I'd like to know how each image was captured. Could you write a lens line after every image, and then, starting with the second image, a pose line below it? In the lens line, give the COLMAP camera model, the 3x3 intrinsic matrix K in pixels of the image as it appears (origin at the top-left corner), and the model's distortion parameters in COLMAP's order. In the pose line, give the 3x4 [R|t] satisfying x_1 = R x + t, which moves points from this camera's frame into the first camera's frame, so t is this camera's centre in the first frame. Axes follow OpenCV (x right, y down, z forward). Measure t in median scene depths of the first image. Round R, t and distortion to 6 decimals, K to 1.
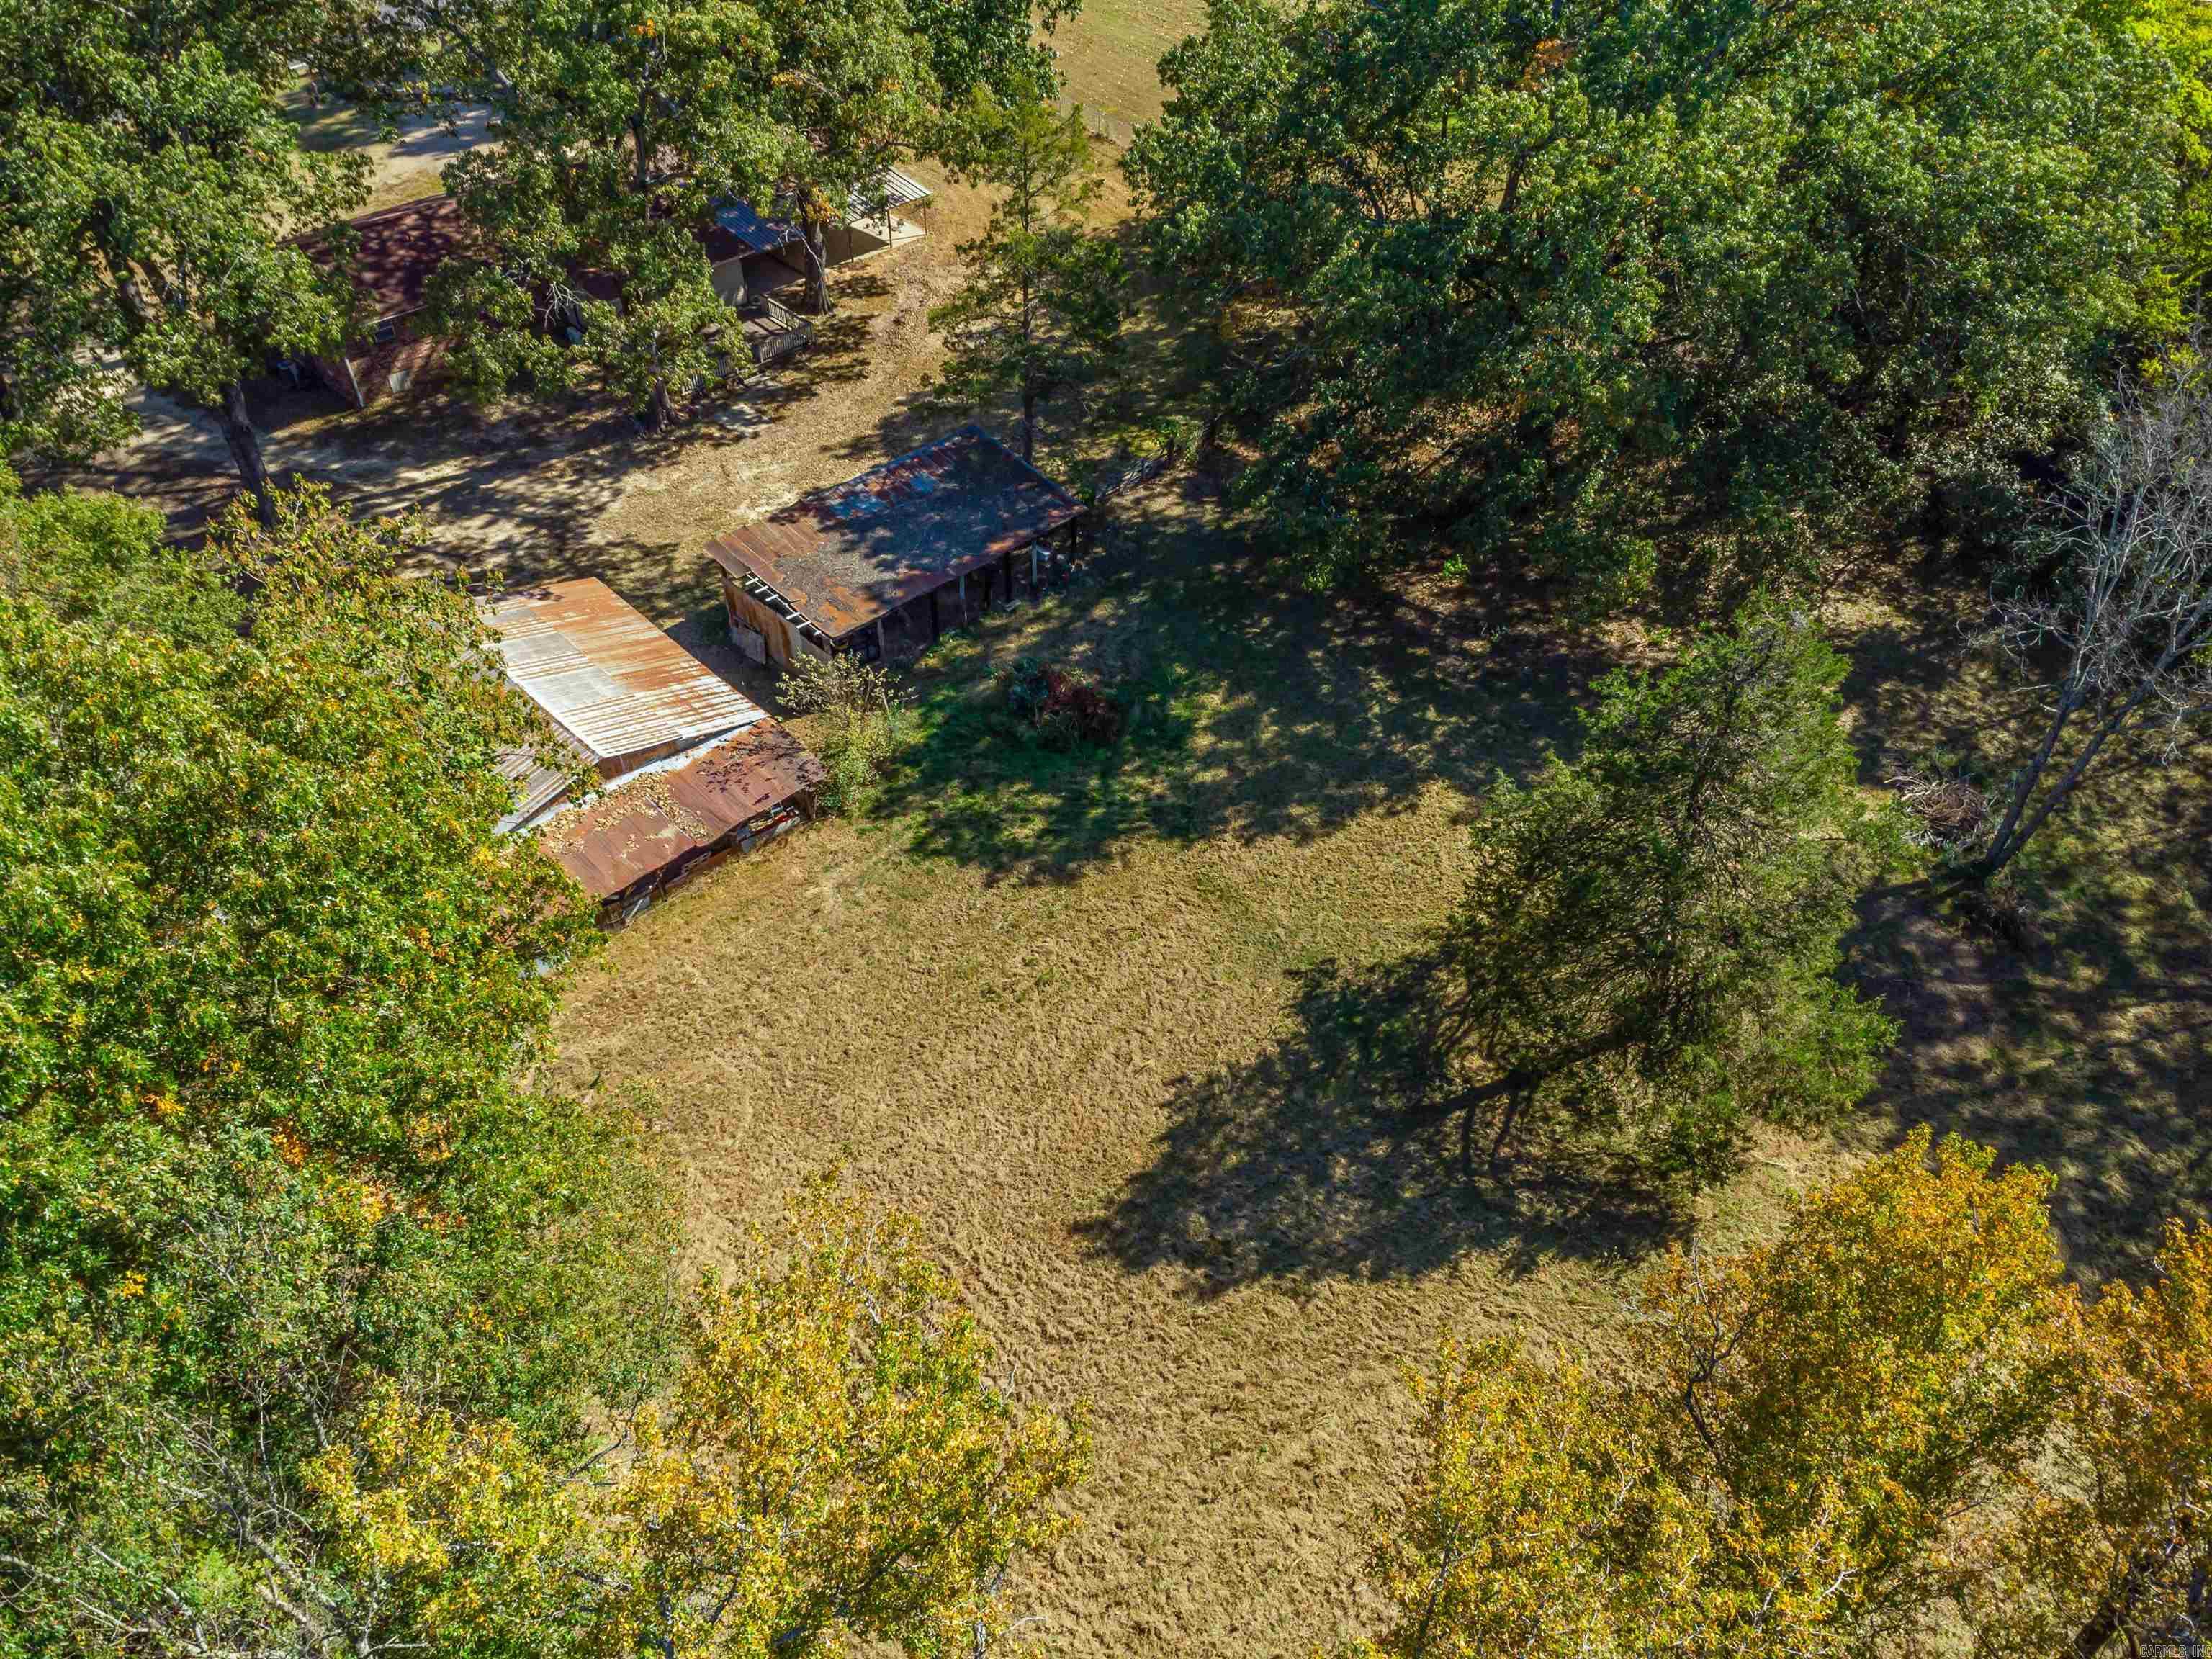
lens RADIAL K [[1548.5, 0, 1109.4], [0, 1548.5, 840.1], [0, 0, 1]] dist [0.247723, -0.272395]
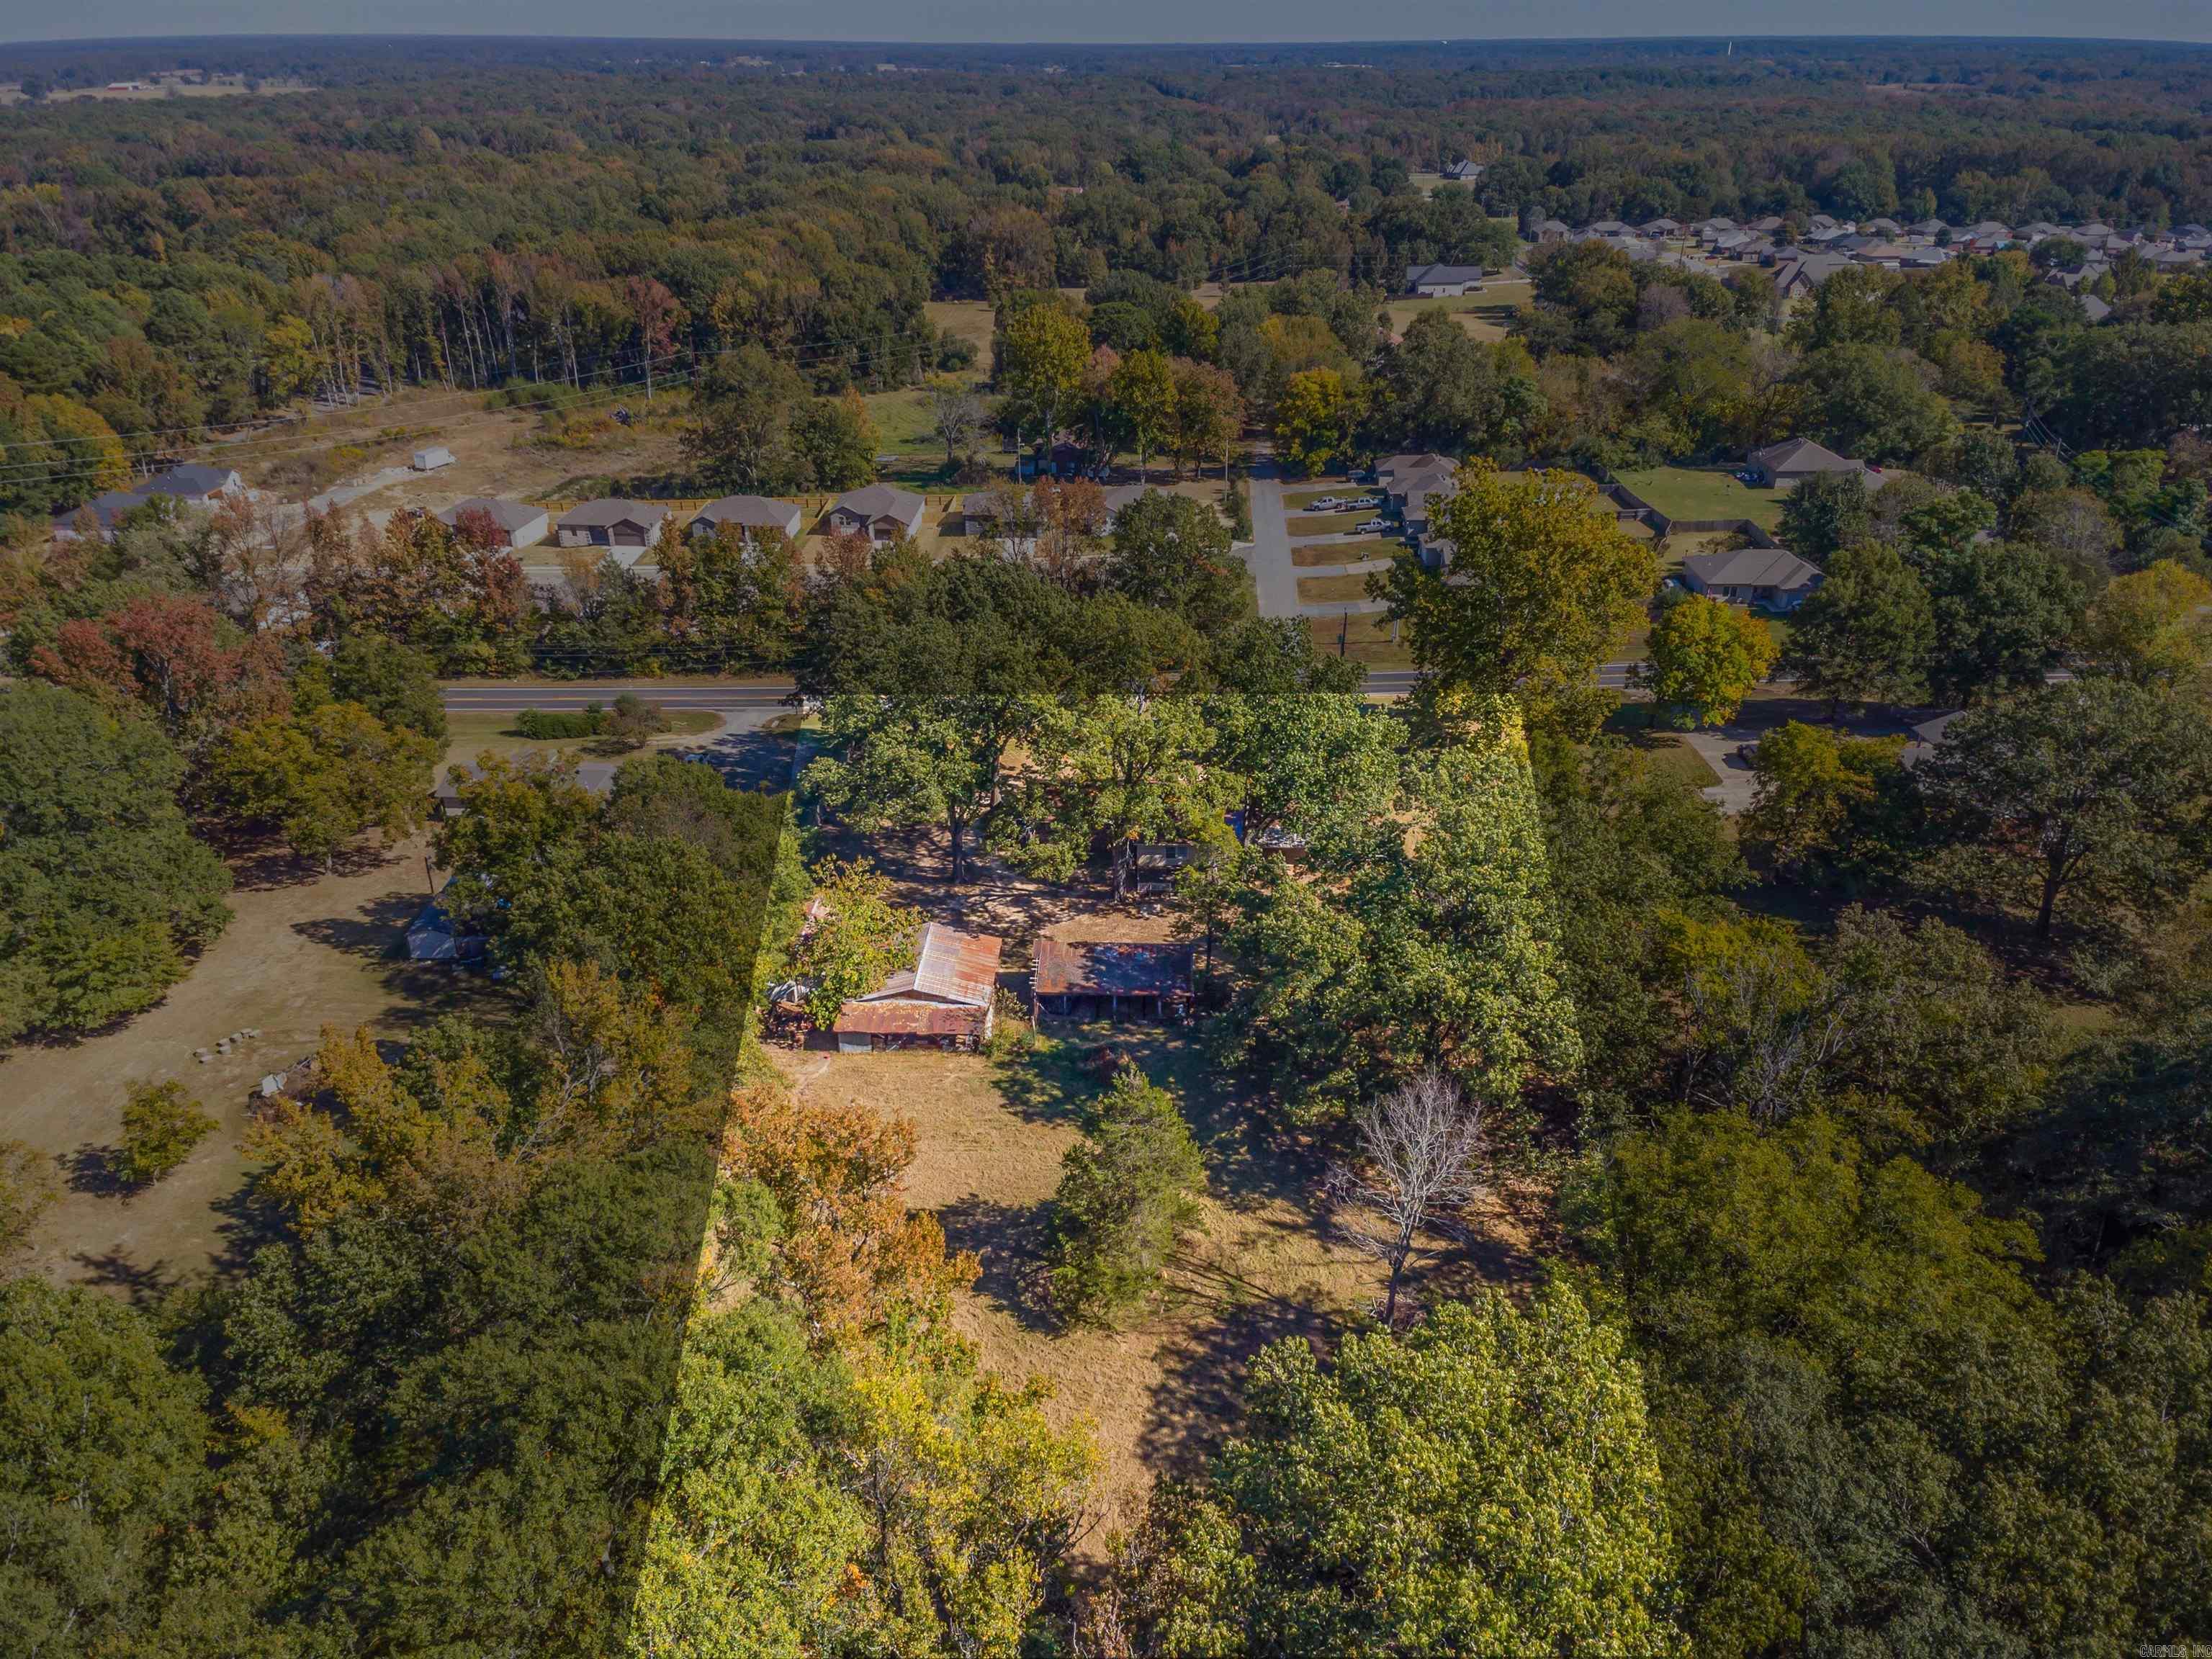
lens RADIAL K [[1548.5, 0, 1109.4], [0, 1548.5, 840.1], [0, 0, 1]] dist [0.247723, -0.272395]
pose [[0.717789, 0.315274, -0.620791, 1.233829], [-0.503421, 0.850934, -0.149926, -0.036300], [0.480984, 0.420135, 0.769507, -0.747930]]
